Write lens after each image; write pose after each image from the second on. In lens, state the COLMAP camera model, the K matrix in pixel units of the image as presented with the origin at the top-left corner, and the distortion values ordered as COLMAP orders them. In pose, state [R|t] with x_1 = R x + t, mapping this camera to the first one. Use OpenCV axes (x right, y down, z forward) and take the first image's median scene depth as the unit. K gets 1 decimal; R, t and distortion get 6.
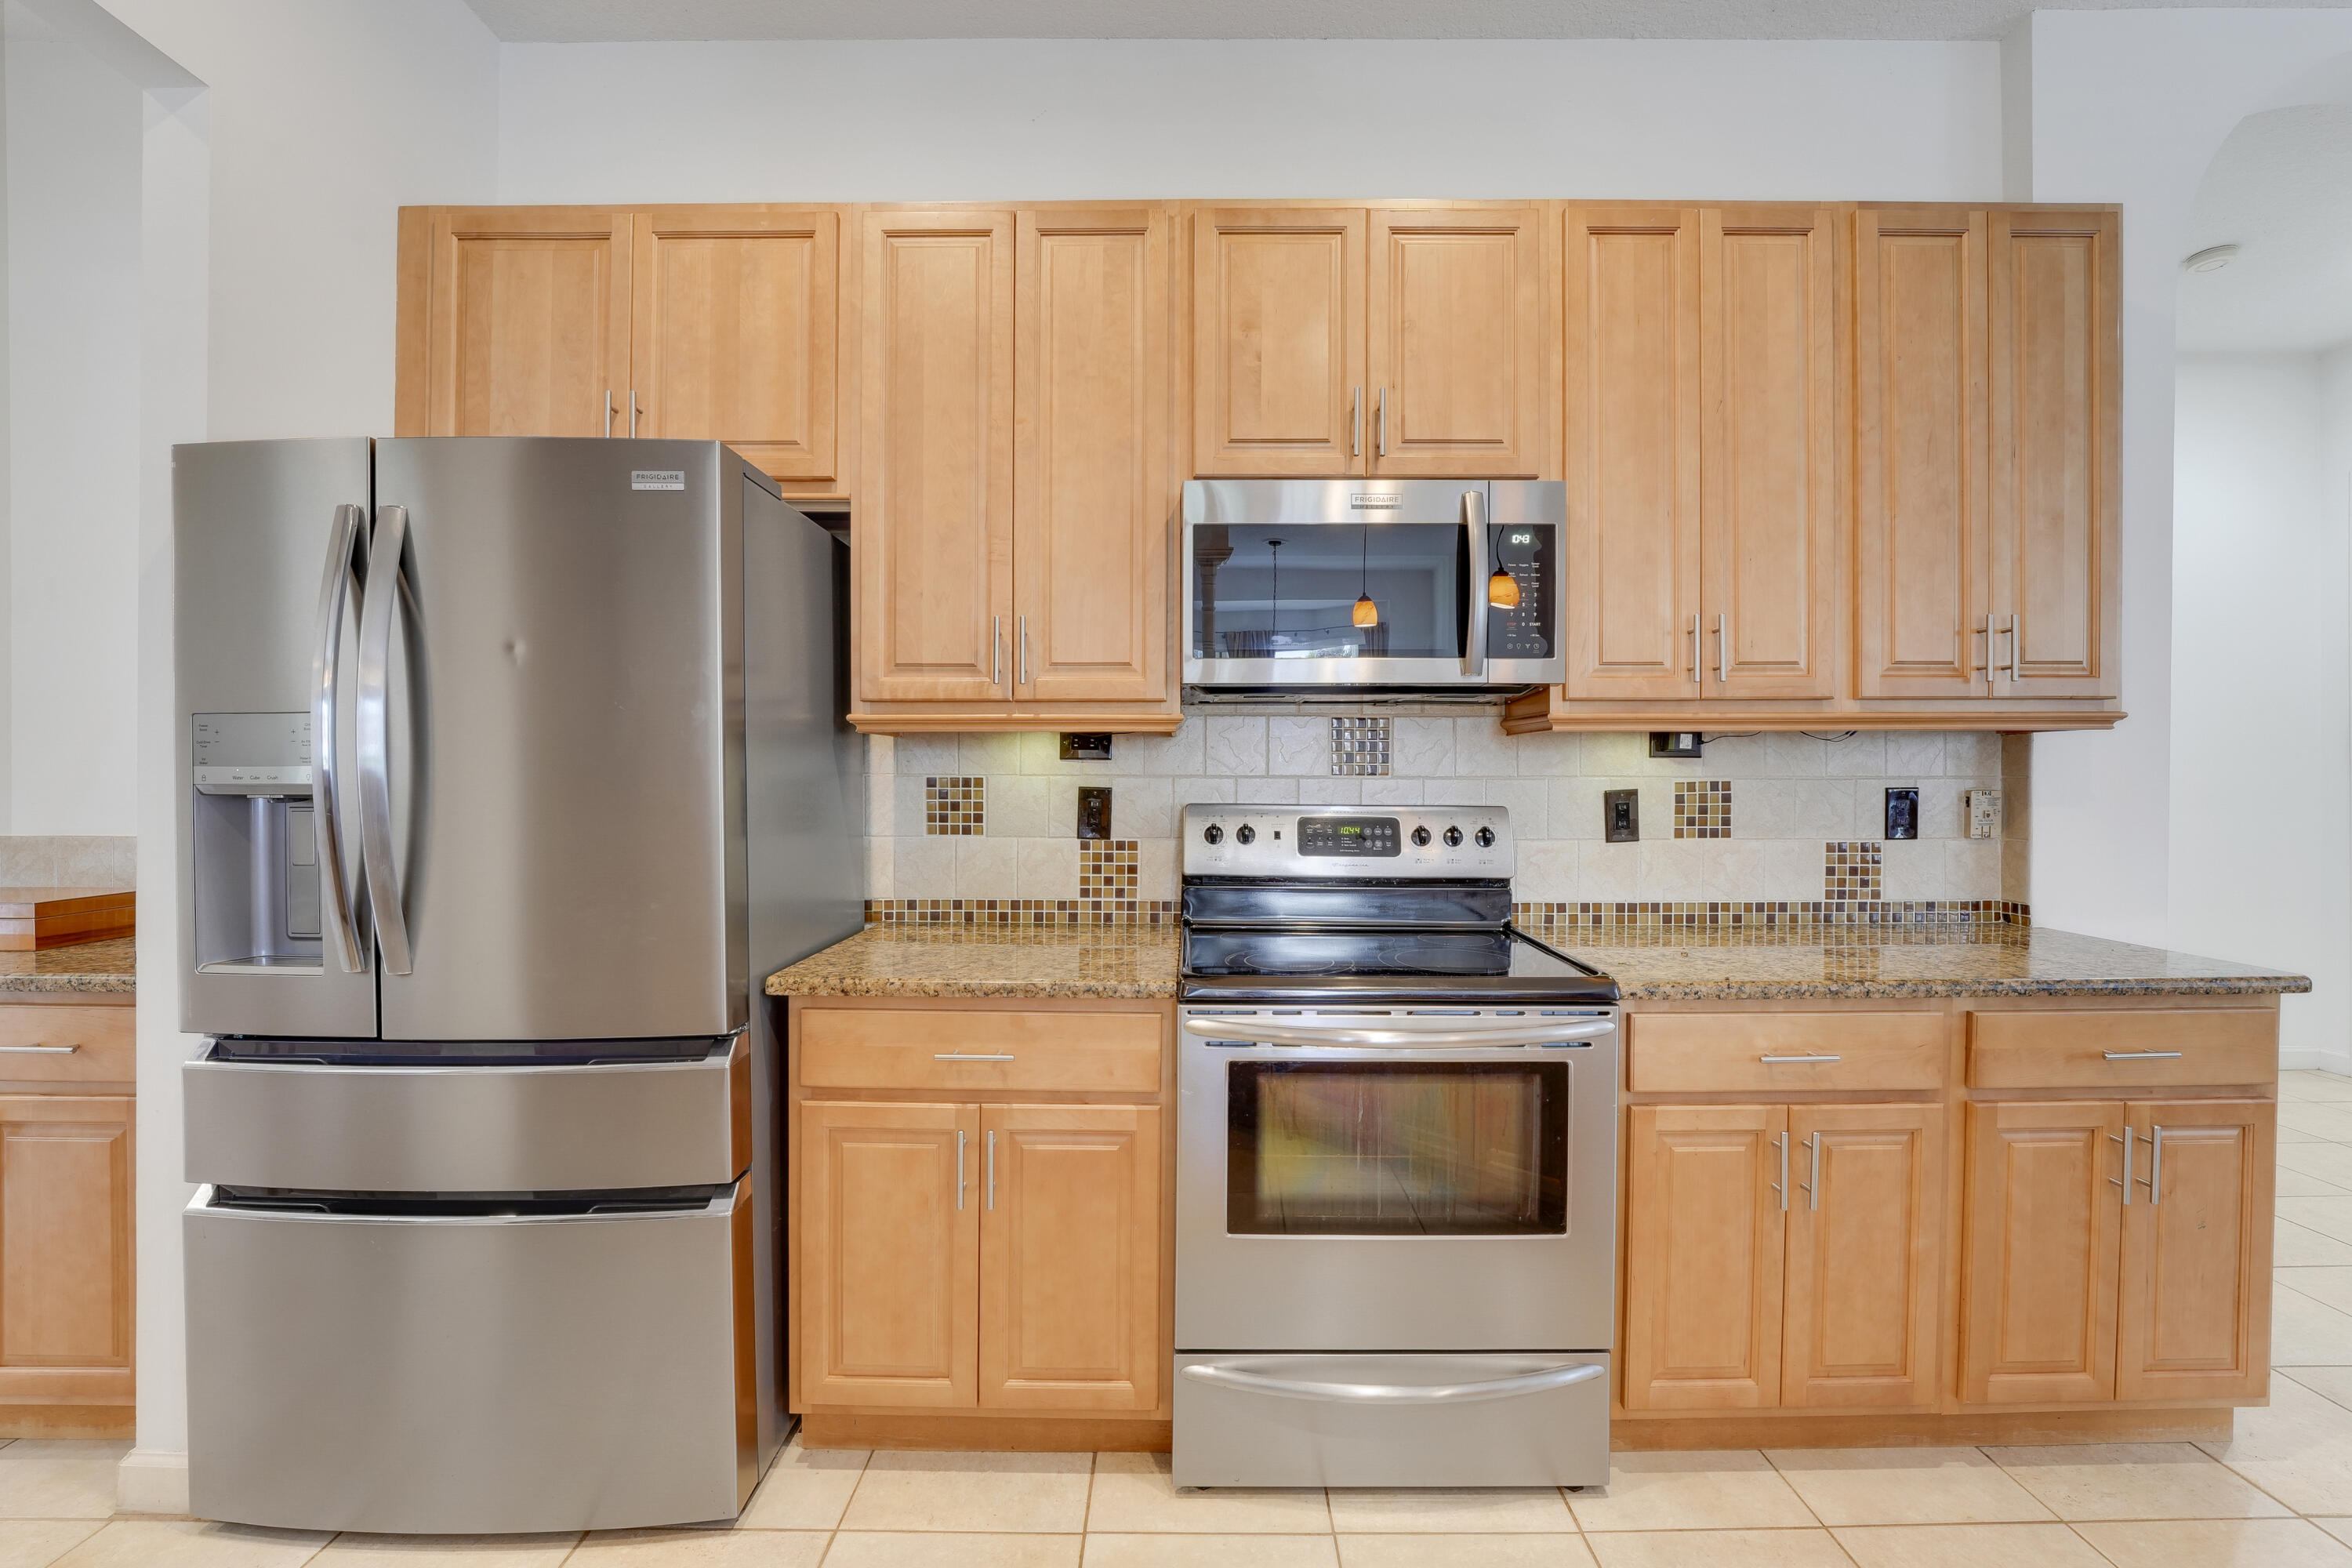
lens RADIAL K [[962.0, 0, 1176.0], [0, 962.0, 784.0], [0, 0, 1]] dist [-0.021625, -0.000033]
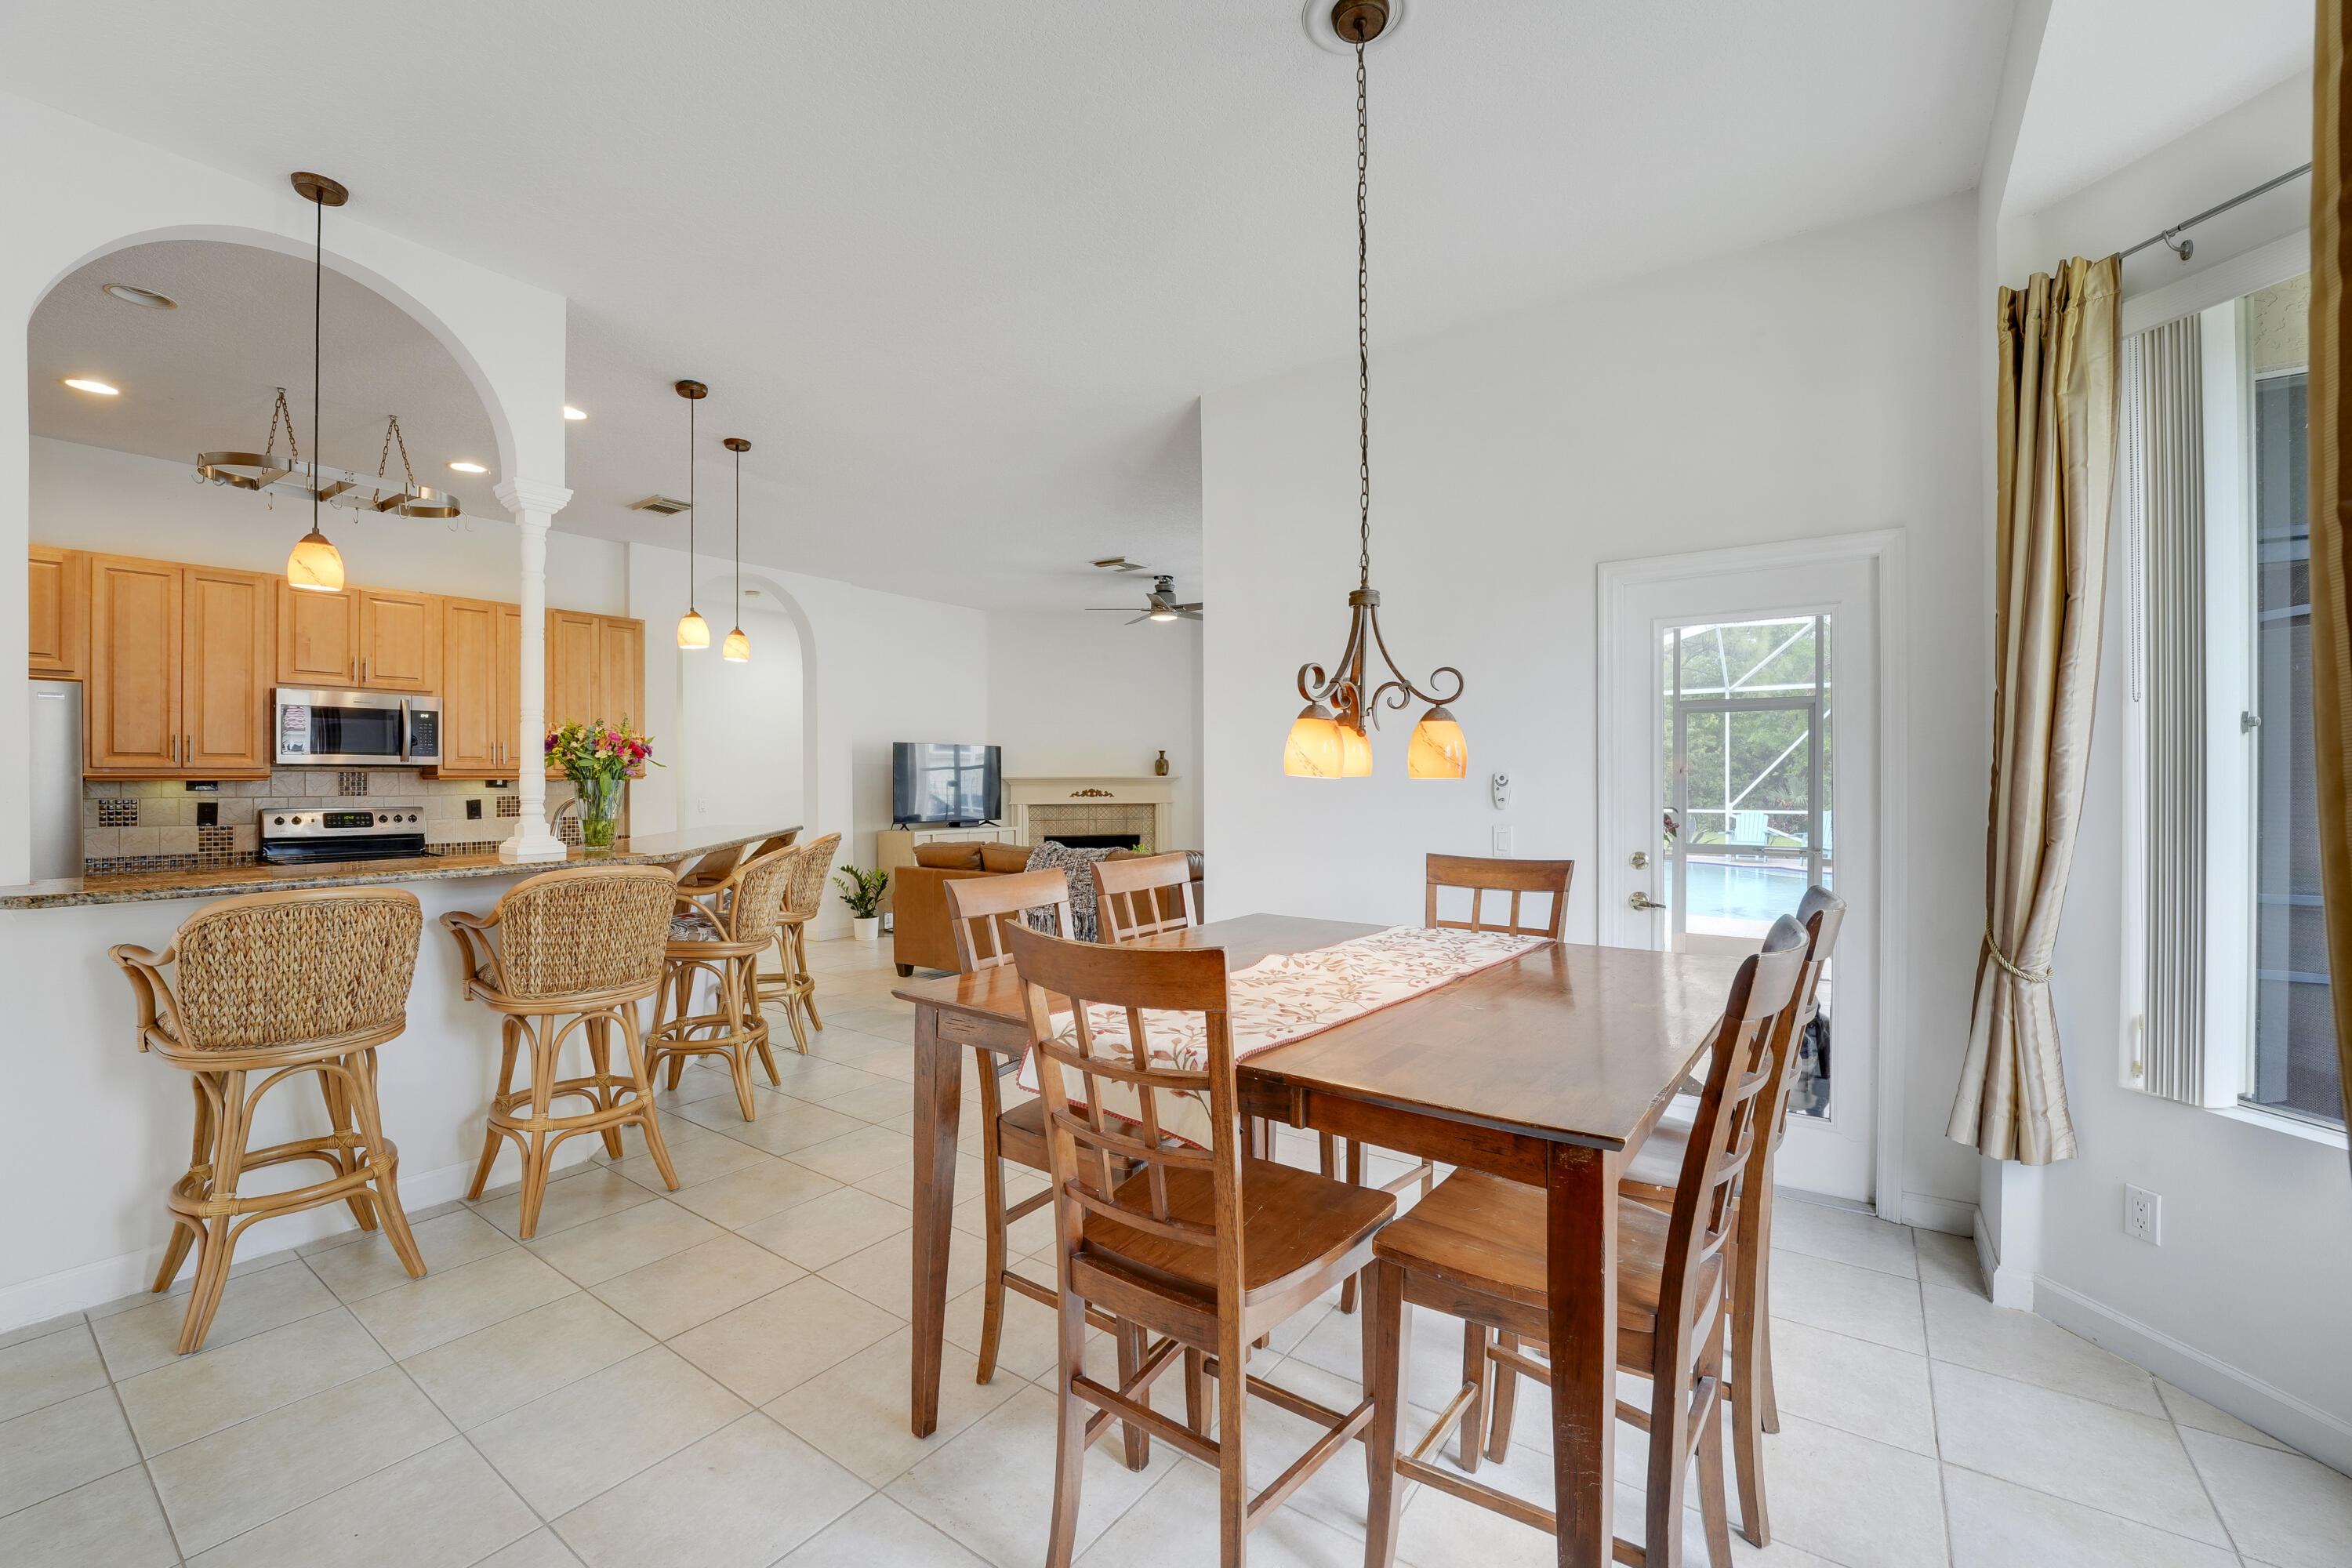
lens RADIAL K [[962.0, 0, 1176.0], [0, 962.0, 784.0], [0, 0, 1]] dist [-0.021625, -0.000033]
pose [[0.577583, -0.005743, 0.816312, -0.605781], [0.007348, 0.999971, 0.001836, -0.029946], [-0.816299, 0.004938, 0.577609, -2.262723]]
